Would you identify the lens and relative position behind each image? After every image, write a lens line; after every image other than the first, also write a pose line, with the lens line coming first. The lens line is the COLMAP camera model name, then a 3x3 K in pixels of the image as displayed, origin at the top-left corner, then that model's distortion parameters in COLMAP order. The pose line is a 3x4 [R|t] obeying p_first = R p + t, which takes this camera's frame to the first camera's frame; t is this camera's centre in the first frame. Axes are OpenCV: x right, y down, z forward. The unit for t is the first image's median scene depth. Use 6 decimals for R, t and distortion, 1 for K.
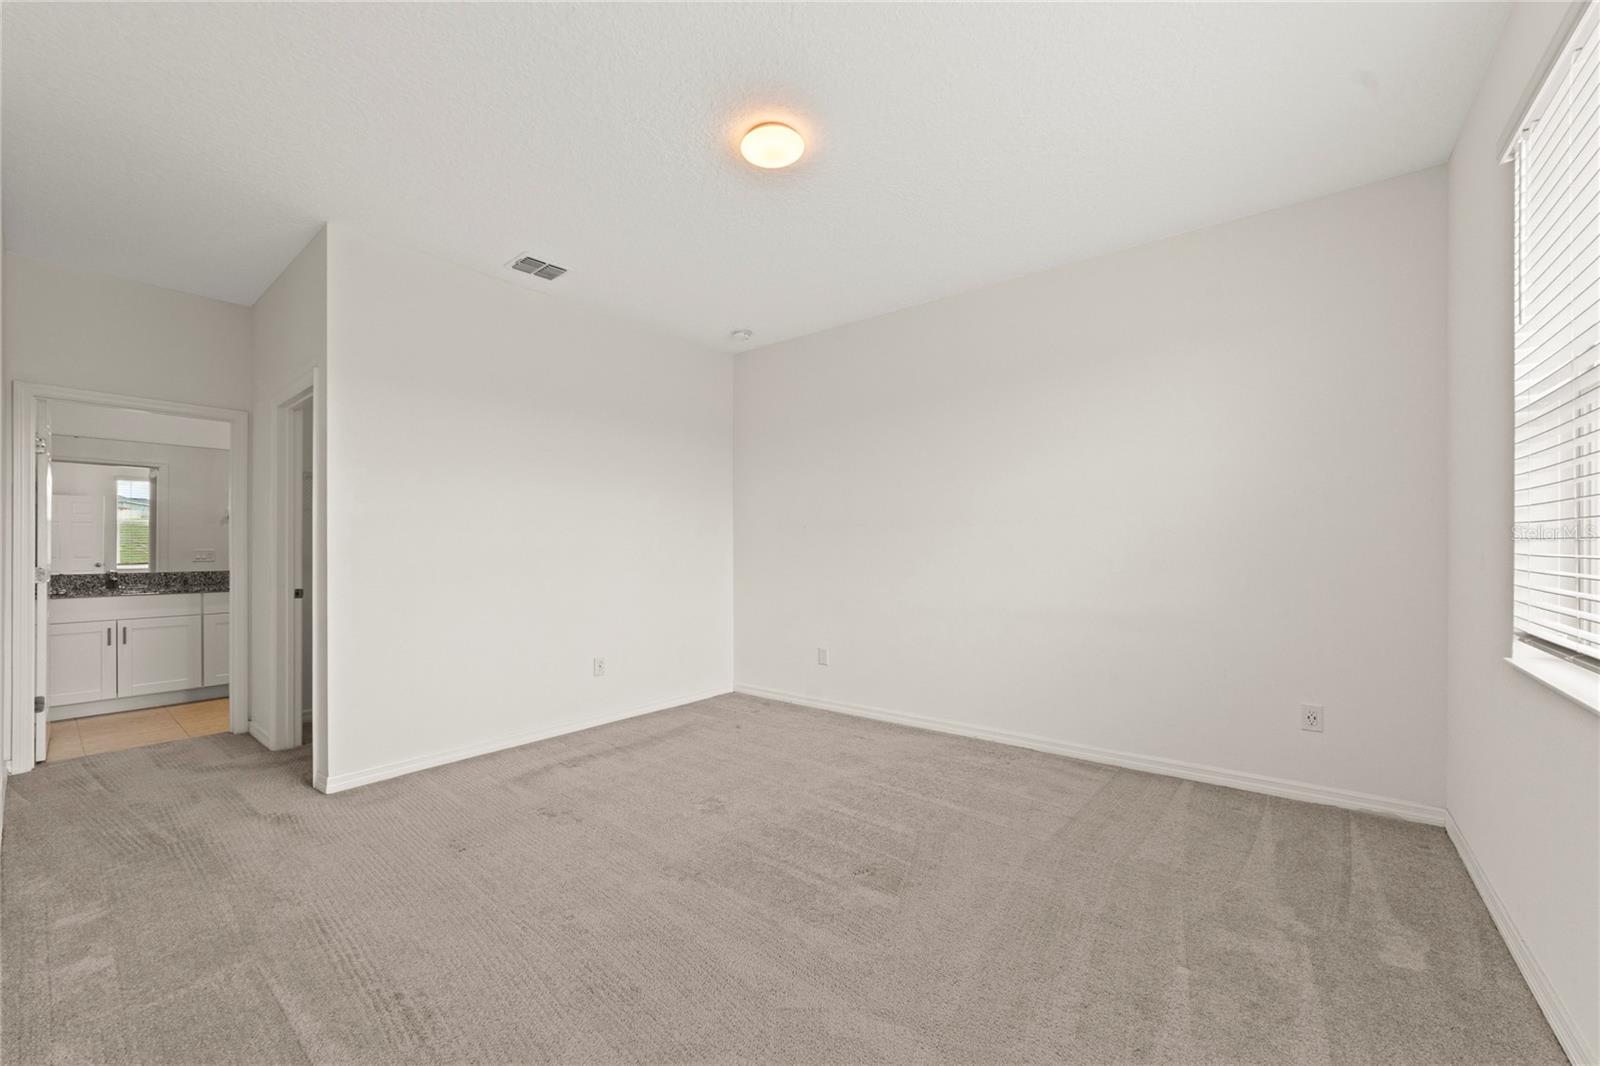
lens RADIAL K [[624.4, 0, 806.7], [0, 624.4, 541.2], [0, 0, 1]] dist [-0.026713, 0.009434]
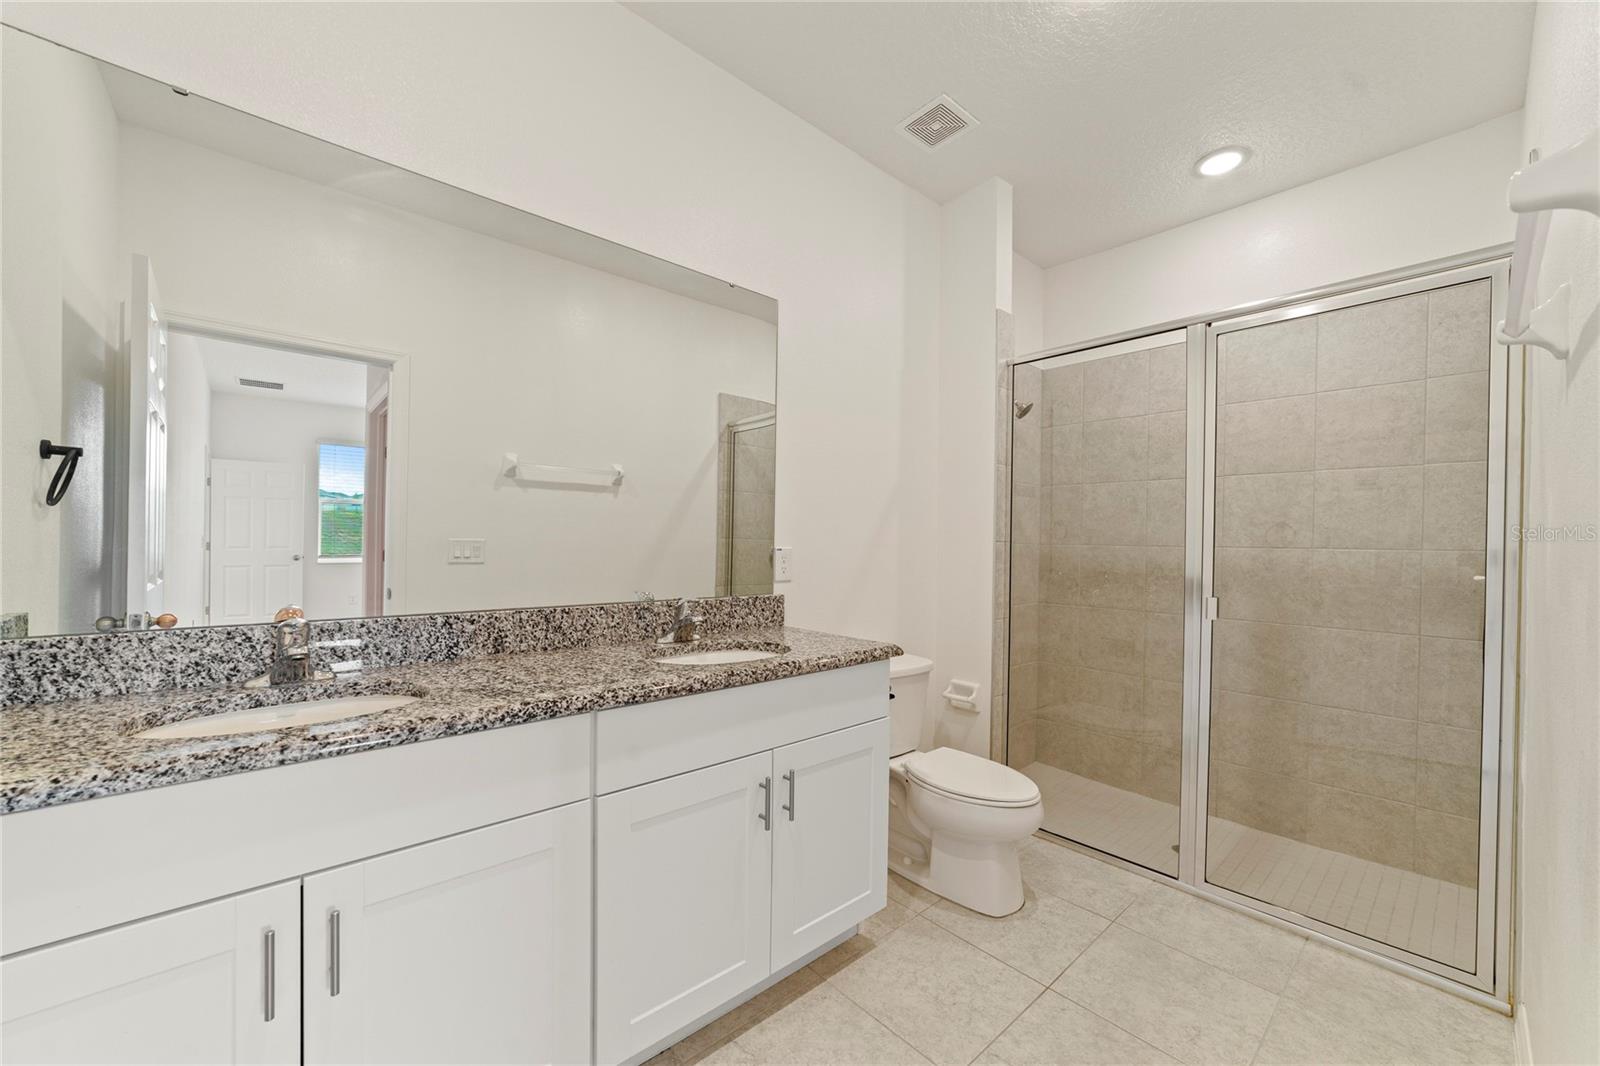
lens RADIAL K [[624.4, 0, 806.7], [0, 624.4, 541.2], [0, 0, 1]] dist [-0.026713, 0.009434]
pose [[0.984675, 0.015404, -0.173720, -0.866276], [-0.015185, 0.999881, 0.002590, 0.013266], [0.173739, 0.000088, 0.984792, 0.773764]]
